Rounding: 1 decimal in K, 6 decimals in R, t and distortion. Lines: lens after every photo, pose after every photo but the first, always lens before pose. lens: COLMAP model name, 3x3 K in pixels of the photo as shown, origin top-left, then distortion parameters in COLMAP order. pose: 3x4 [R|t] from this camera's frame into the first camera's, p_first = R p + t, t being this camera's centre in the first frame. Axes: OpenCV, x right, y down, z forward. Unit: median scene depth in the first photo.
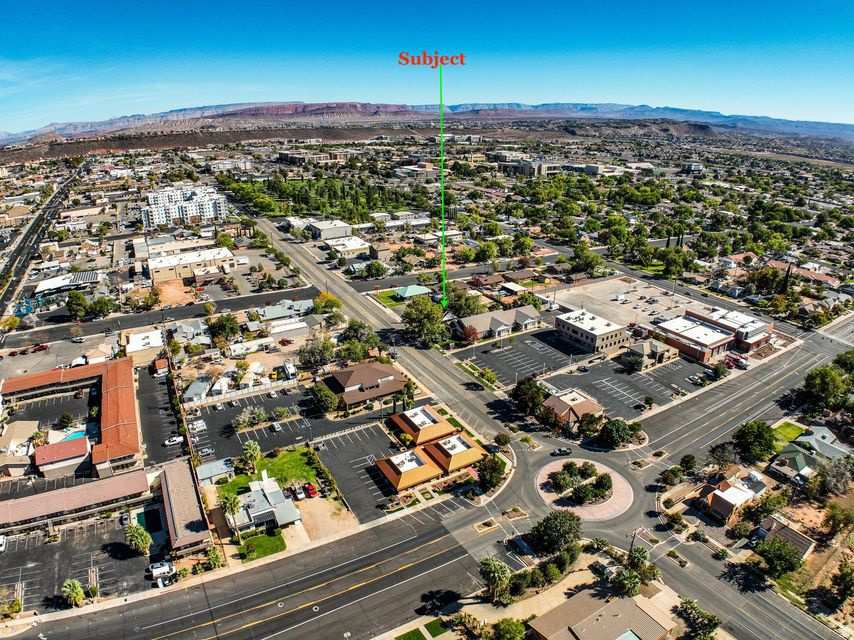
lens RADIAL K [[533.1, 0, 426.5], [0, 533.1, 306.0], [0, 0, 1]] dist [-0.181123, 0.028647]
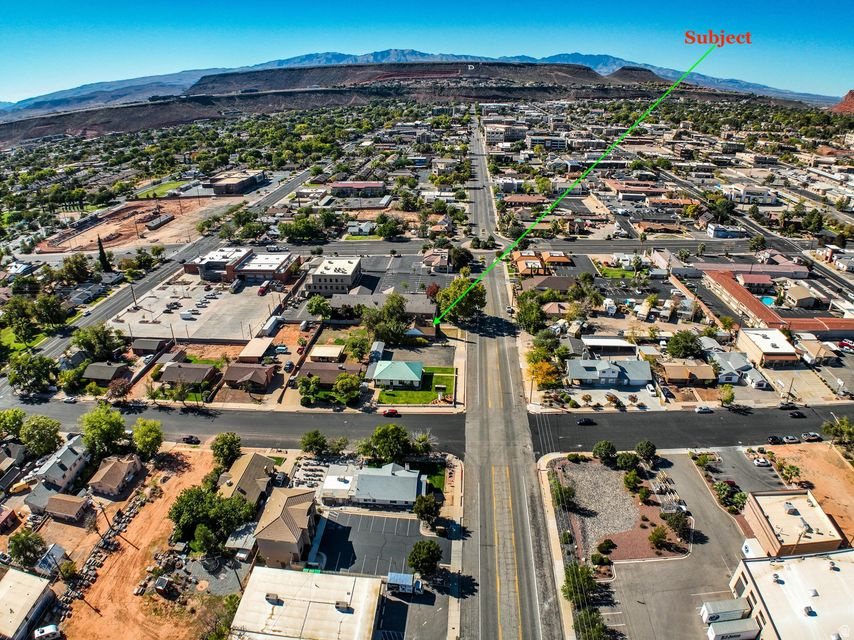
lens RADIAL K [[533.1, 0, 426.5], [0, 533.1, 306.0], [0, 0, 1]] dist [-0.181123, 0.028647]
pose [[-0.827050, -0.215027, 0.519376, -0.379048], [0.208798, 0.740332, 0.638993, -0.499821], [-0.521911, 0.636924, -0.567394, 1.361558]]
